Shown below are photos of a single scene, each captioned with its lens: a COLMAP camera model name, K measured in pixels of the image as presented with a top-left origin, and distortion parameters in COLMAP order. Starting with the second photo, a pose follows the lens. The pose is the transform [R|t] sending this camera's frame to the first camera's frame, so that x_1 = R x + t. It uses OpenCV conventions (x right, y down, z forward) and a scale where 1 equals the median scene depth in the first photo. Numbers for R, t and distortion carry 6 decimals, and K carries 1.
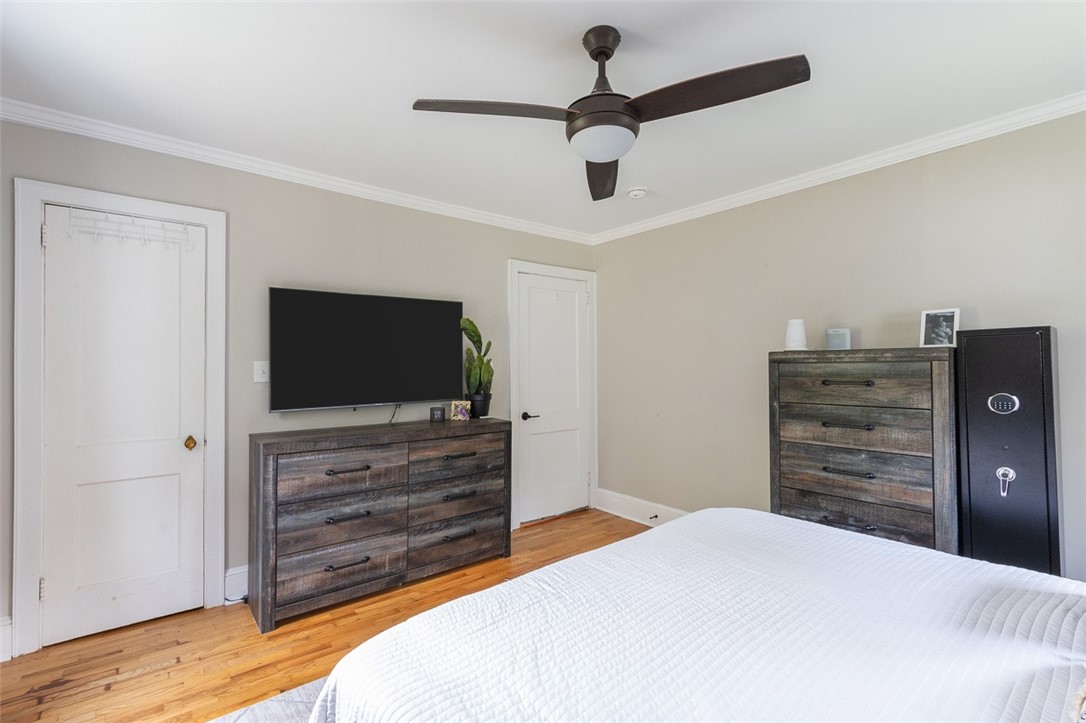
lens RADIAL K [[497.8, 0, 541.8], [0, 497.8, 356.7], [0, 0, 1]] dist [-0.005850, -0.000291]
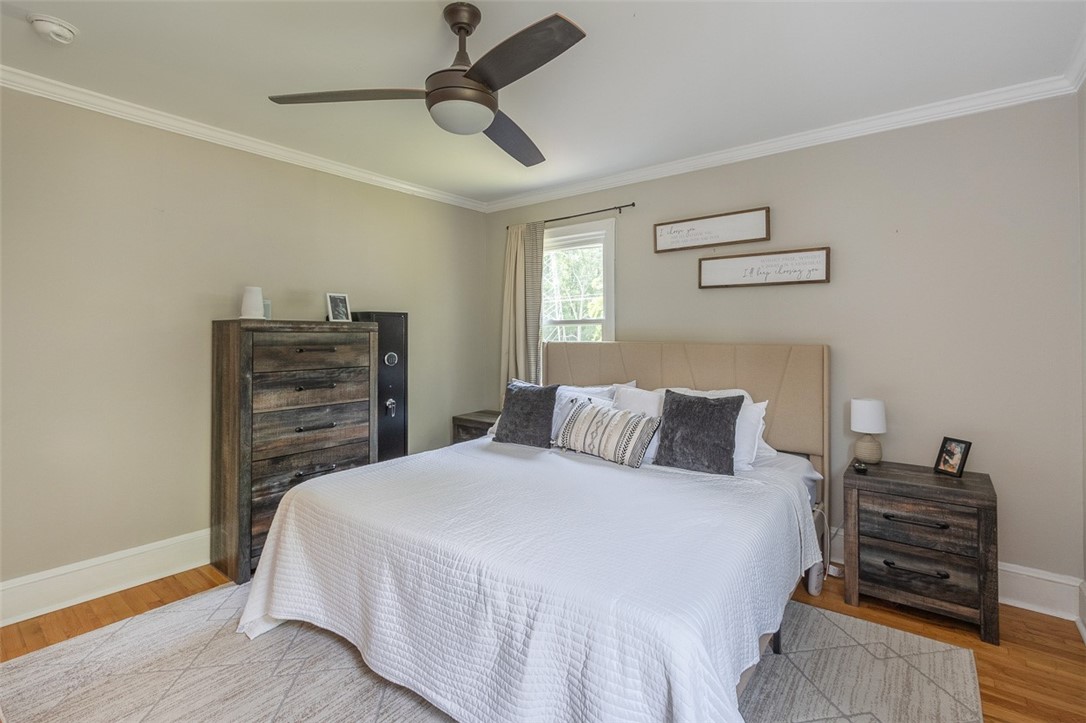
lens RADIAL K [[497.8, 0, 537.0], [0, 497.8, 335.2], [0, 0, 1]] dist [-0.005850, -0.000291]
pose [[-0.225585, 0.005232, 0.974209, -0.630871], [-0.019802, 0.999754, -0.009954, 0.020164], [-0.974022, -0.021537, -0.225426, 0.771977]]
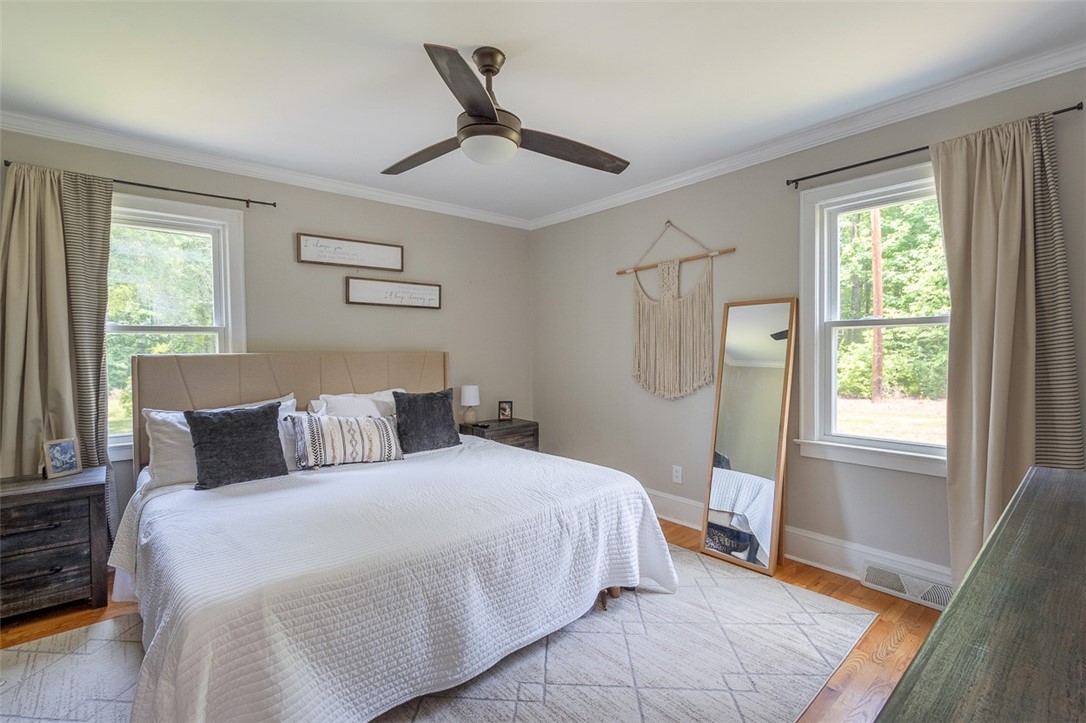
lens RADIAL K [[497.8, 0, 541.7], [0, 497.8, 358.0], [0, 0, 1]] dist [-0.005850, -0.000291]
pose [[-0.999527, 0.010952, -0.028735, 0.437846], [0.010931, 0.999940, 0.000873, 0.052836], [0.028742, 0.000558, -0.999587, 2.009610]]
